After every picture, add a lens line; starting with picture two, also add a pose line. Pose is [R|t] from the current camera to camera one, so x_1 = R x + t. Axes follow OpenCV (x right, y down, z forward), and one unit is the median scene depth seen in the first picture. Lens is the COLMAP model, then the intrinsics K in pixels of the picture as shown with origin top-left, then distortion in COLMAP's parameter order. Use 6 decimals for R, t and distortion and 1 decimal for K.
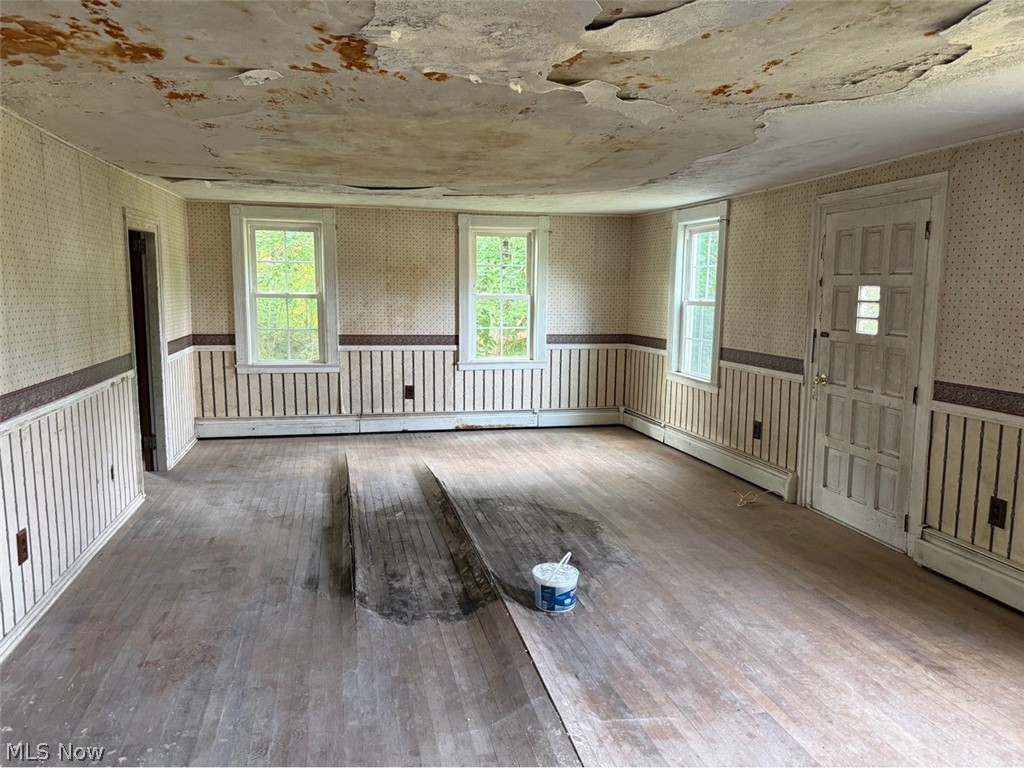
lens RADIAL K [[710.0, 0, 509.1], [0, 710.0, 382.4], [0, 0, 1]] dist [0.130965, -0.204616]
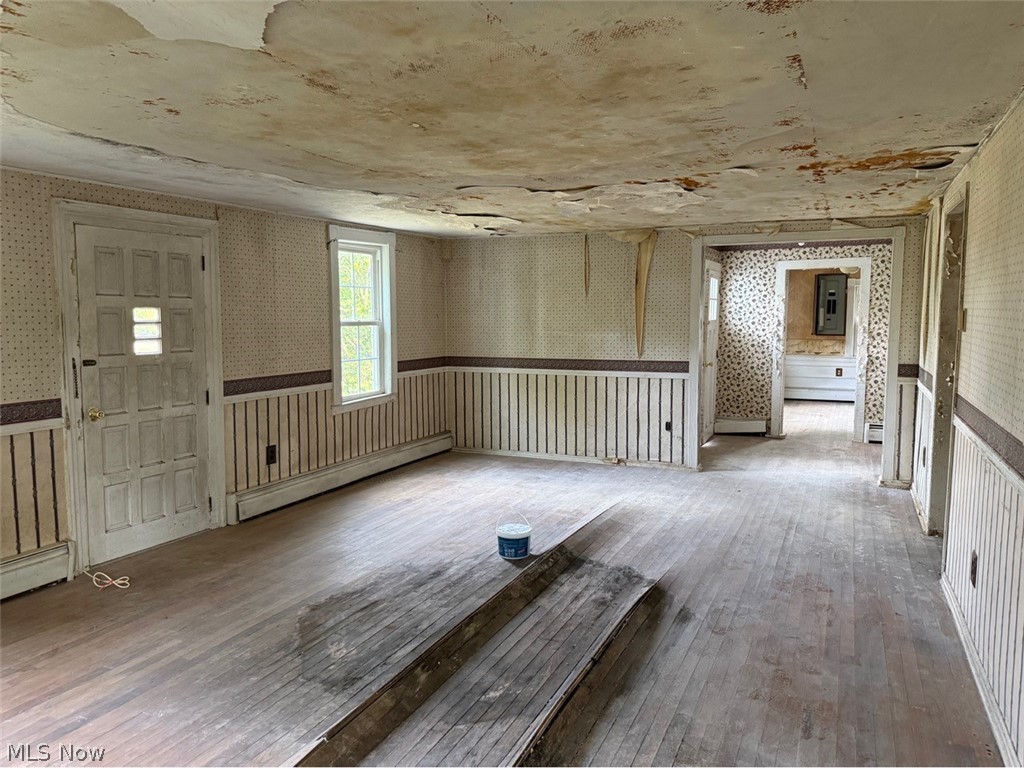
lens RADIAL K [[710.0, 0, 509.1], [0, 710.0, 382.4], [0, 0, 1]] dist [0.130965, -0.204616]
pose [[-0.778909, -0.062113, 0.624053, -0.616282], [0.080240, 0.977034, 0.197397, -0.214472], [-0.621982, 0.203828, -0.756037, 1.657417]]
